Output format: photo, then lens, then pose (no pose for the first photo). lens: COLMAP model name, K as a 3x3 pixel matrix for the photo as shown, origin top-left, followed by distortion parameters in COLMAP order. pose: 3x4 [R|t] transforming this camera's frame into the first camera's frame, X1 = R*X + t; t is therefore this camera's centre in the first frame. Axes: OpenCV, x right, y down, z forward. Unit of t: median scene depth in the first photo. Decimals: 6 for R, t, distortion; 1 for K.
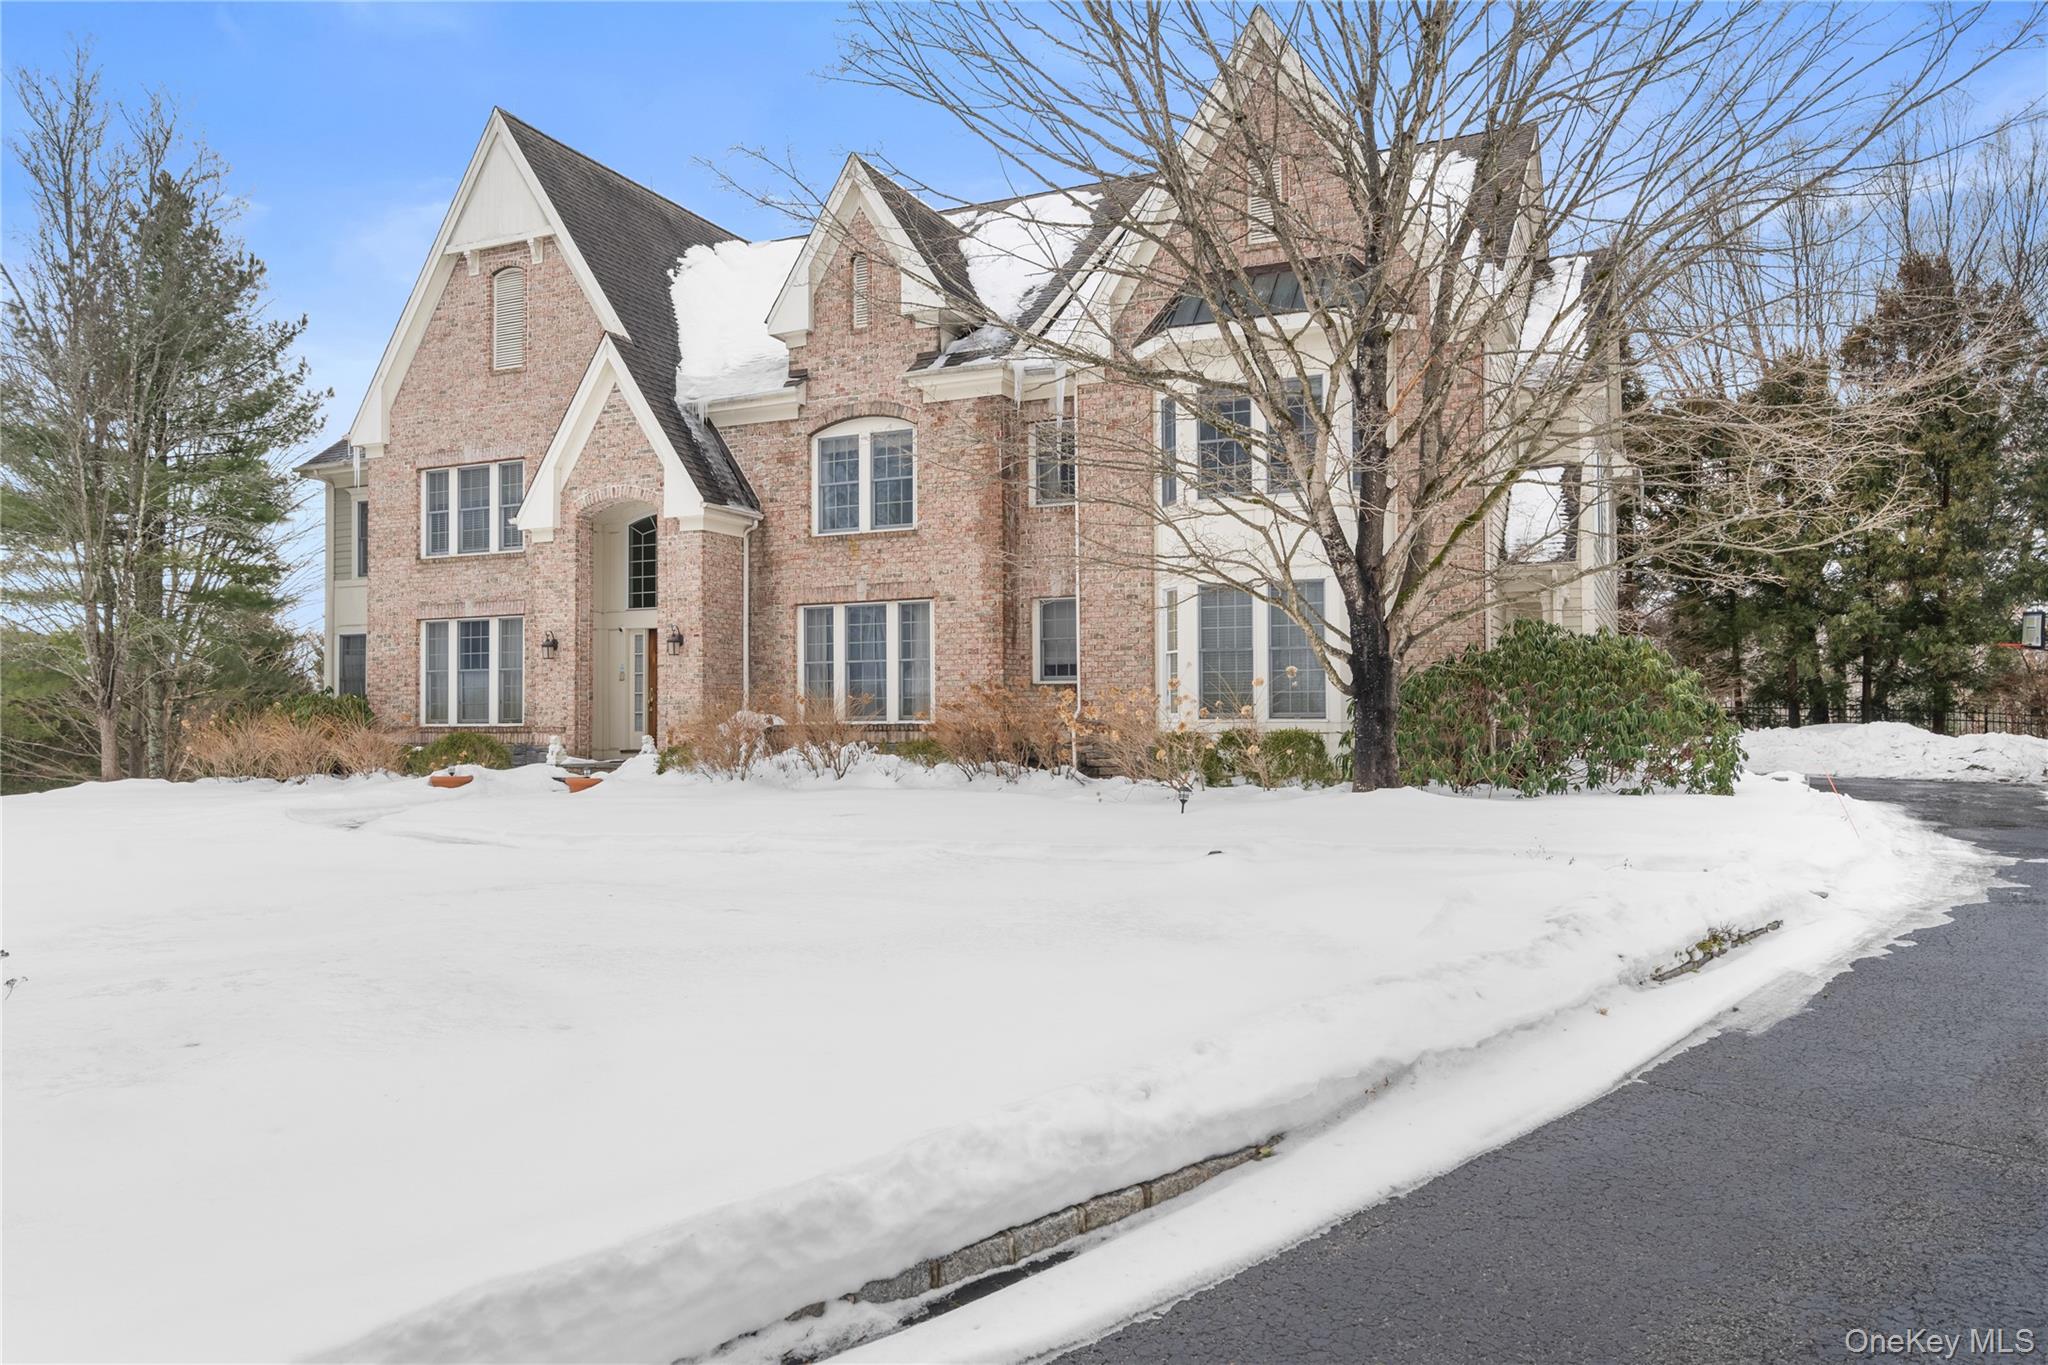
lens RADIAL K [[1437.0, 0, 1022.0], [0, 1437.0, 687.1], [0, 0, 1]] dist [0.019253, -0.001739]
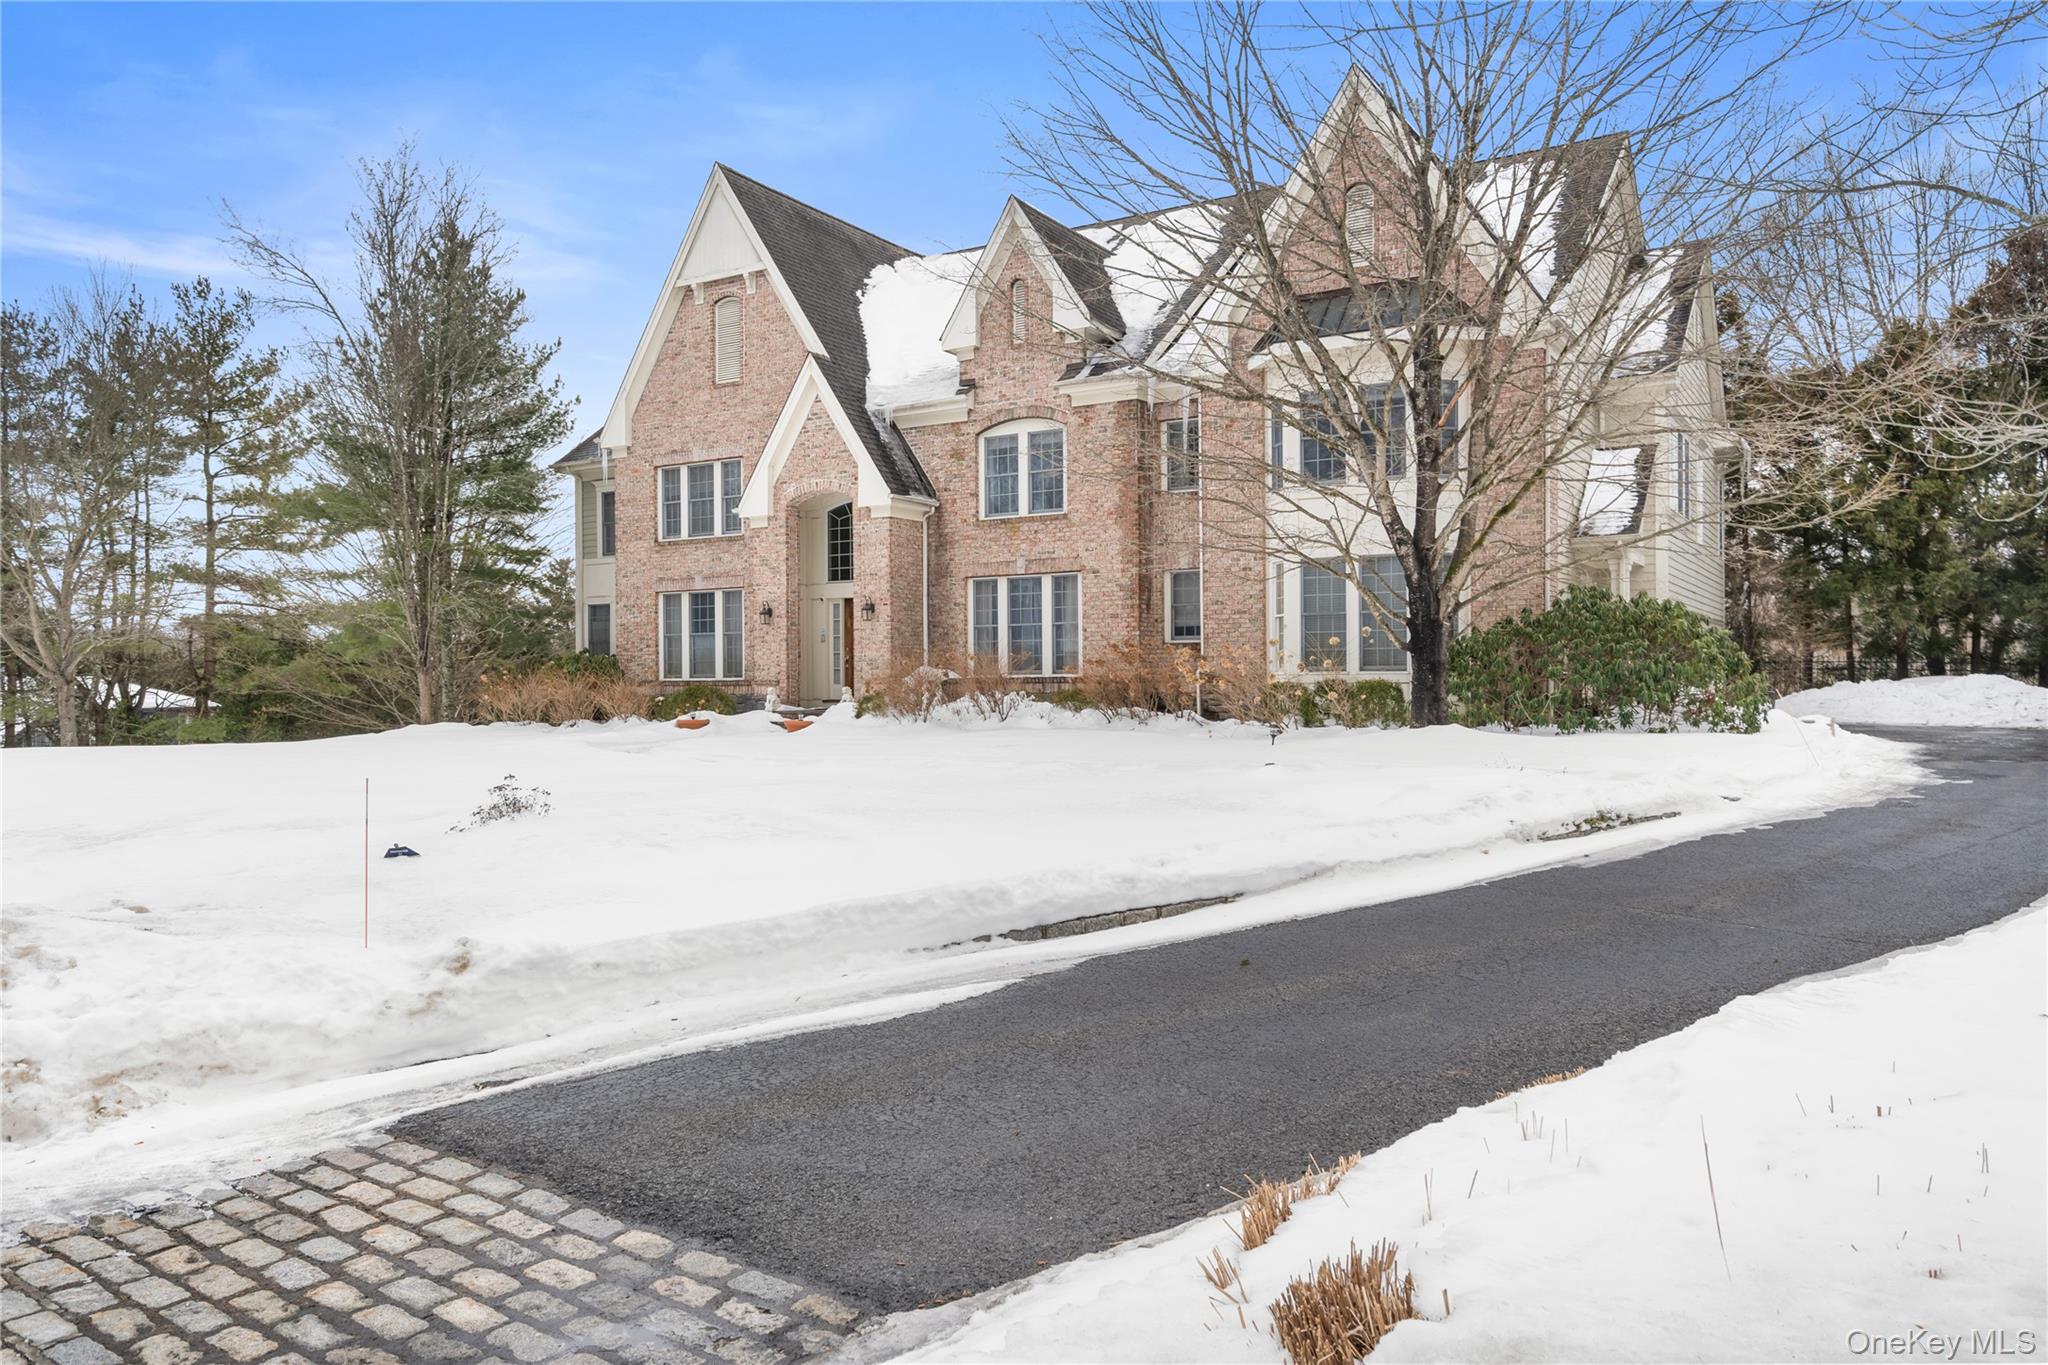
lens RADIAL K [[1437.0, 0, 1026.7], [0, 1437.0, 682.6], [0, 0, 1]] dist [0.019253, -0.001739]
pose [[0.993728, -0.002078, -0.111801, 0.025937], [0.004920, 0.999671, 0.025157, 0.000166], [0.111712, -0.025549, 0.993412, -0.183959]]
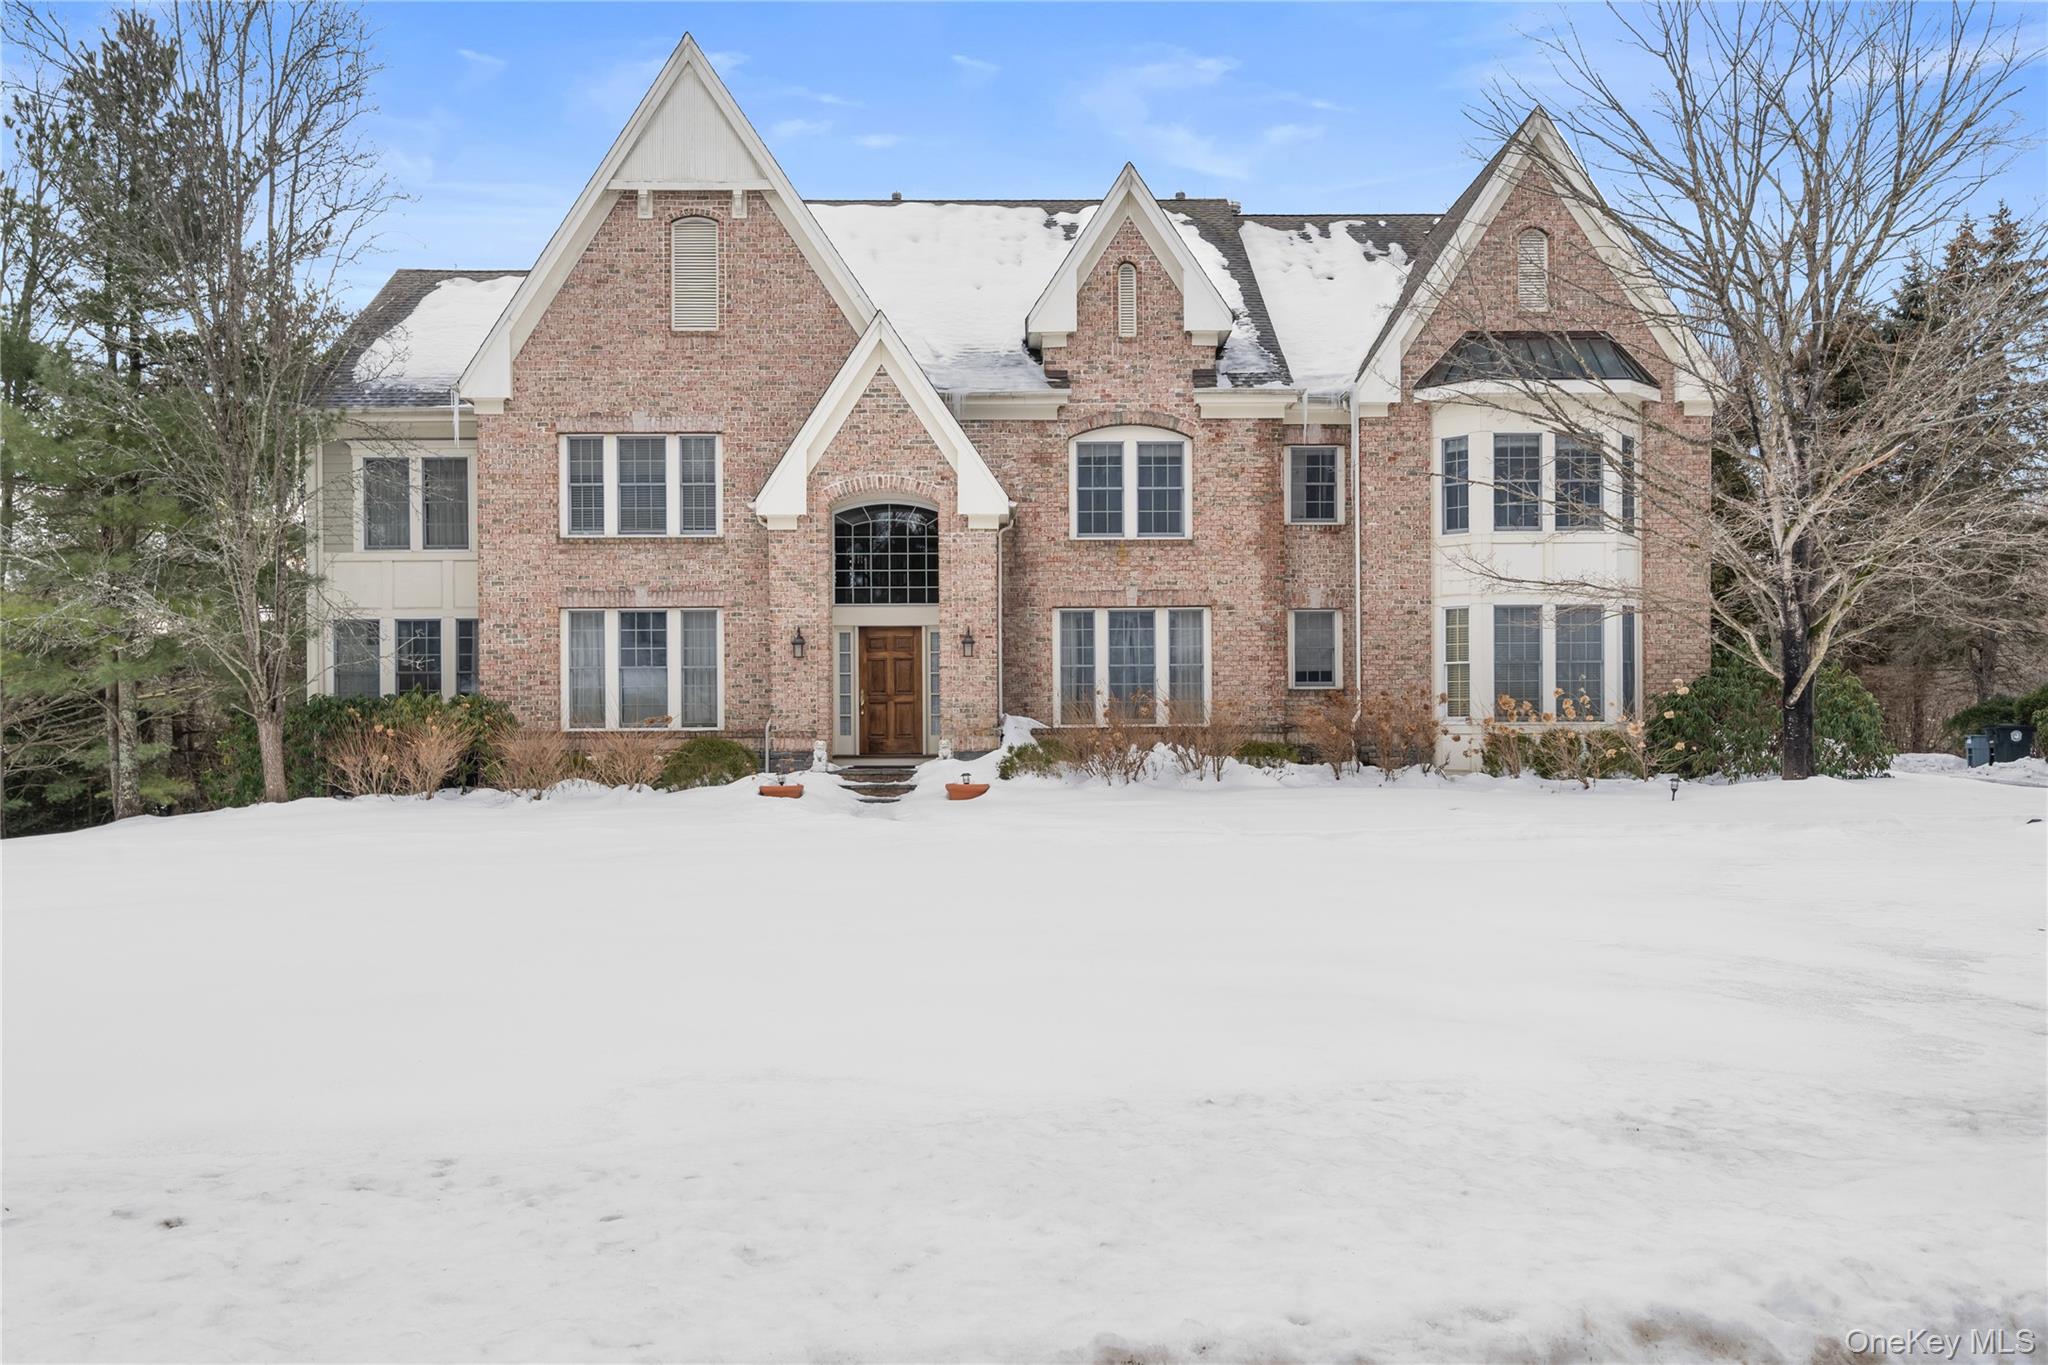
lens RADIAL K [[1506.1, 0, 1035.7], [0, 1506.1, 718.1], [0, 0, 1]] dist [0.006504, 0.000813]
pose [[0.894634, -0.001814, 0.446796, -0.643021], [-0.008790, 0.999727, 0.021659, -0.003124], [-0.446713, -0.023304, 0.894374, 0.071673]]
